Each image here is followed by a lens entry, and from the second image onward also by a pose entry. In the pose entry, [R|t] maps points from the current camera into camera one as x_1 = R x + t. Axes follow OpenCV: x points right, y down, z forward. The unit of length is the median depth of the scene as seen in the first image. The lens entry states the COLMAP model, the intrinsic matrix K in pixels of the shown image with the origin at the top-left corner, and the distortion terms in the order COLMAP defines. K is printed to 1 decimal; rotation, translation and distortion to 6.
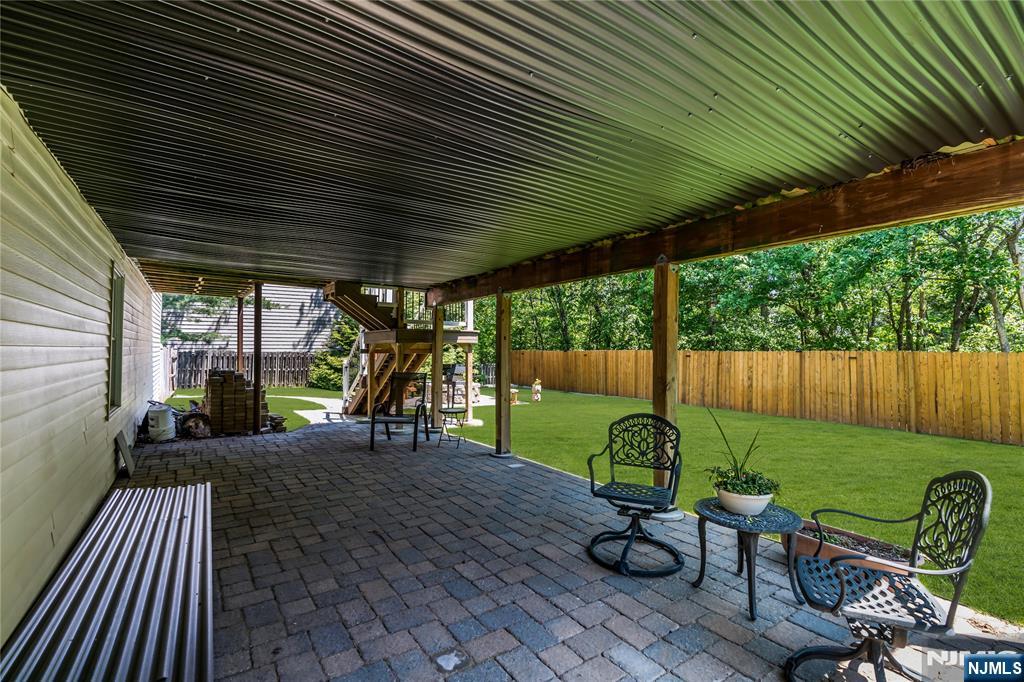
lens RADIAL K [[466.4, 0, 511.7], [0, 466.4, 344.6], [0, 0, 1]] dist [-0.002480, -0.000168]
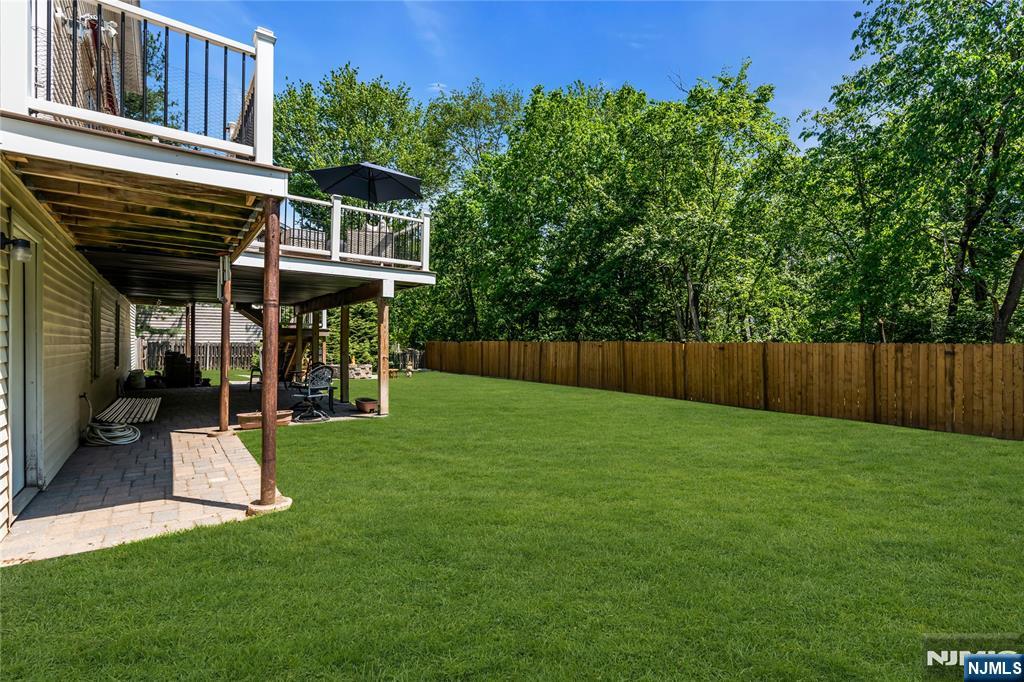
lens RADIAL K [[466.4, 0, 511.7], [0, 466.4, 344.6], [0, 0, 1]] dist [-0.002480, -0.000168]
pose [[0.999238, -0.000584, 0.039015, 0.426850], [-0.000082, 0.999854, 0.017069, -0.001101], [-0.039019, -0.017059, 0.999093, -0.584819]]
